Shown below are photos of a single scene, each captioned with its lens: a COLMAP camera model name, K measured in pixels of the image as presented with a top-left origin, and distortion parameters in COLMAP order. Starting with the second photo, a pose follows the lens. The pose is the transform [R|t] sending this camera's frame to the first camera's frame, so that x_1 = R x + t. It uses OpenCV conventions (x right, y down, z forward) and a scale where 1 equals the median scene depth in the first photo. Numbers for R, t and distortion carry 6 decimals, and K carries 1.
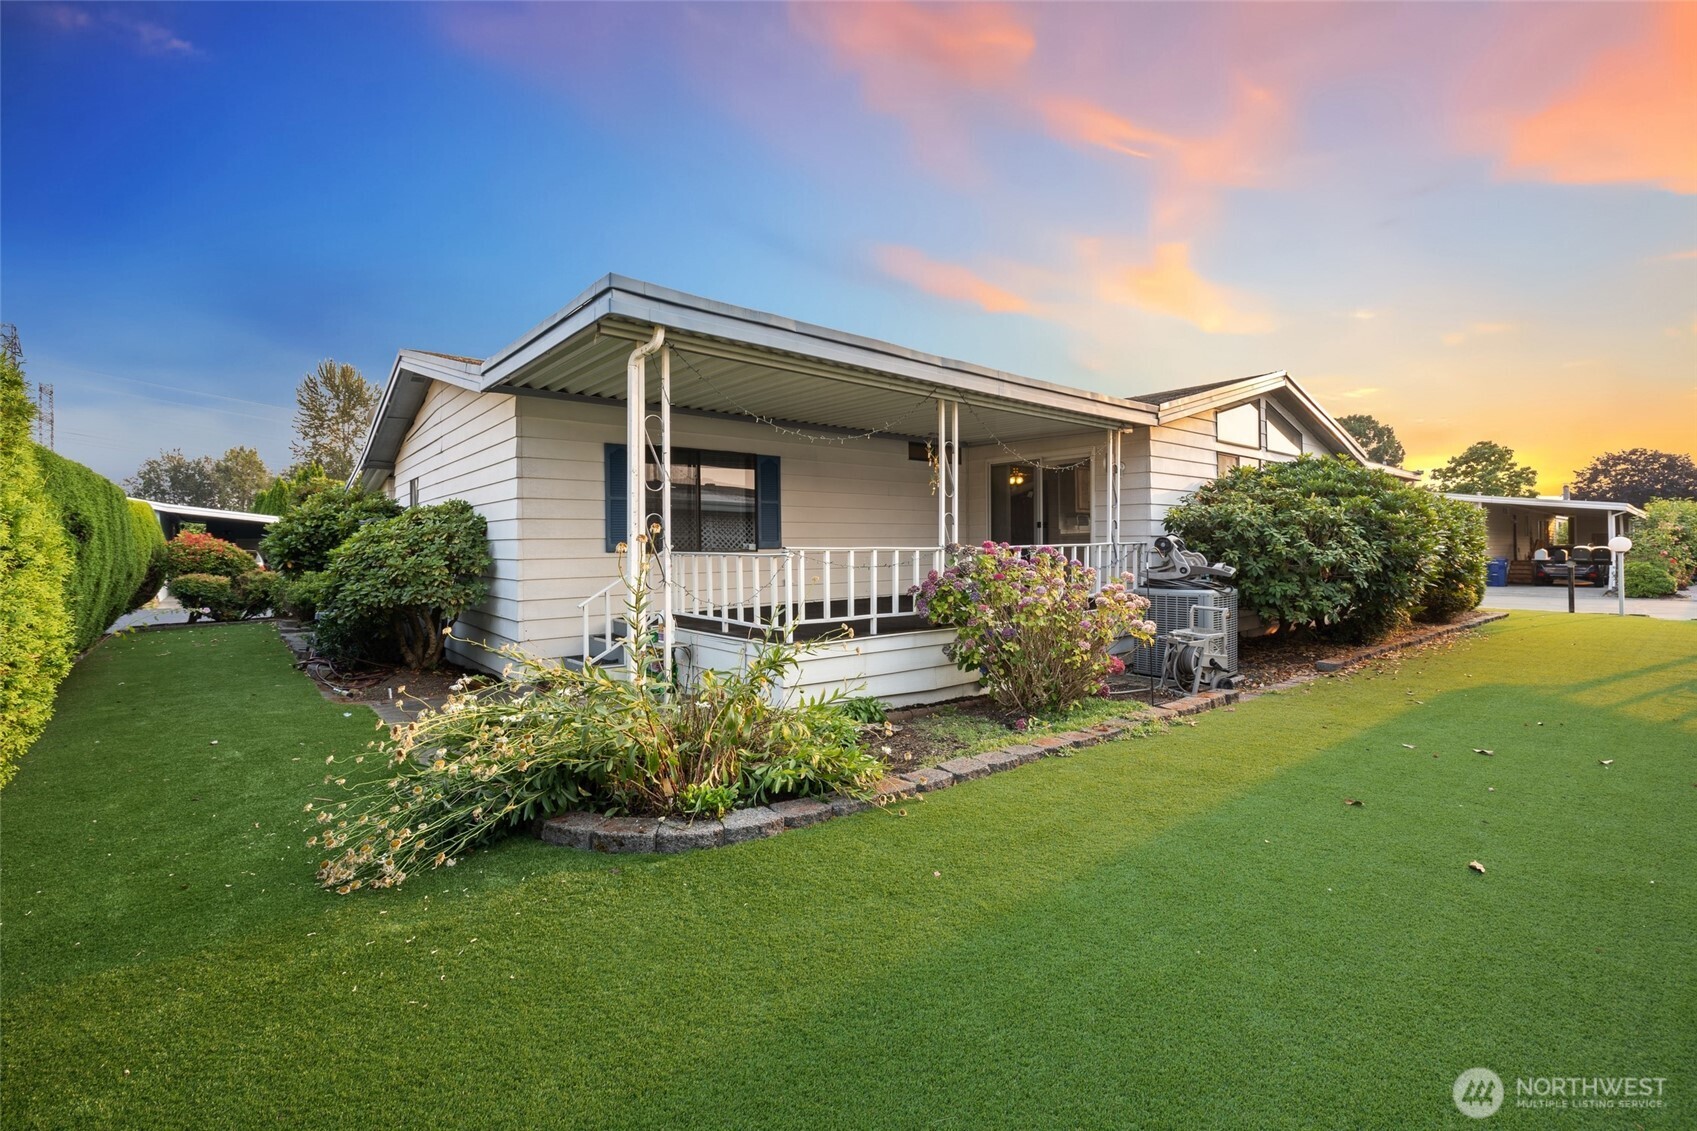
lens RADIAL K [[737.0, 0, 850.9], [0, 737.0, 564.5], [0, 0, 1]] dist [-0.009226, -0.000342]
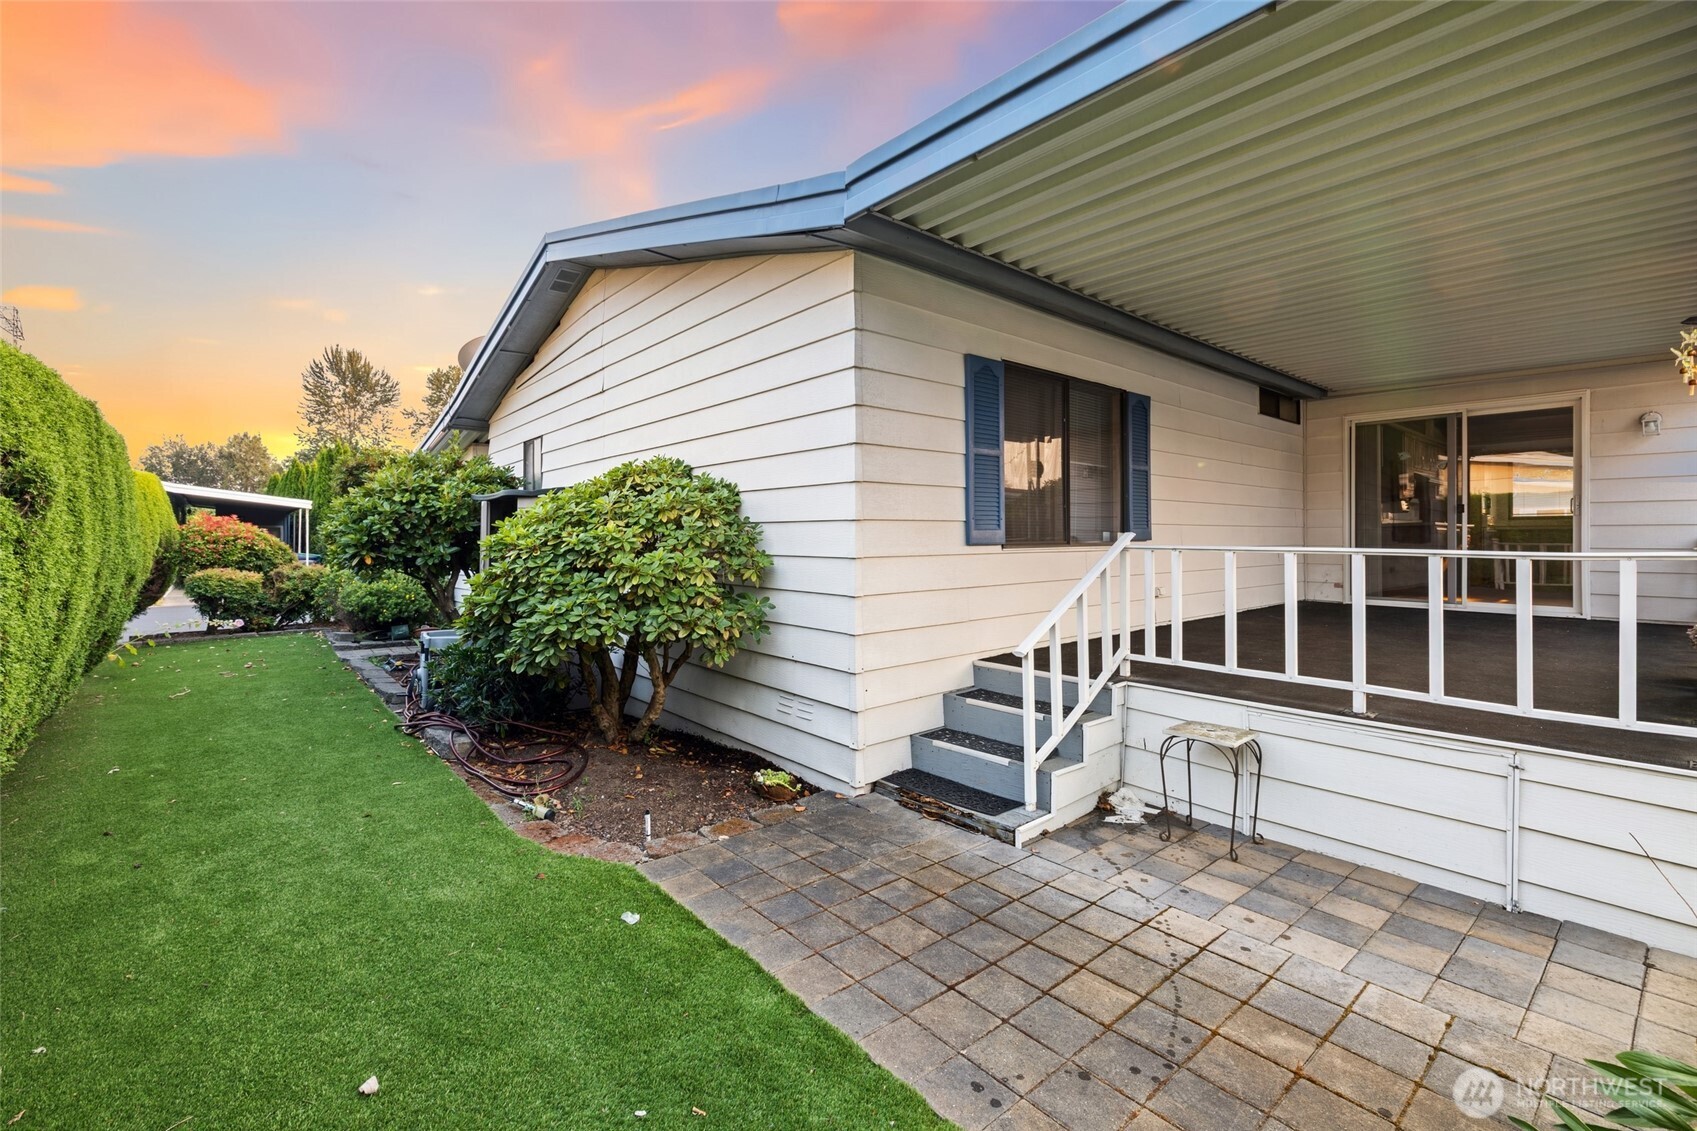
lens RADIAL K [[737.0, 0, 846.2], [0, 737.0, 551.4], [0, 0, 1]] dist [-0.009226, -0.000342]
pose [[0.999969, 0.007159, -0.003342, -0.260318], [-0.007184, 0.999945, -0.007622, -0.004236], [0.003288, 0.007646, 0.999965, 0.262736]]
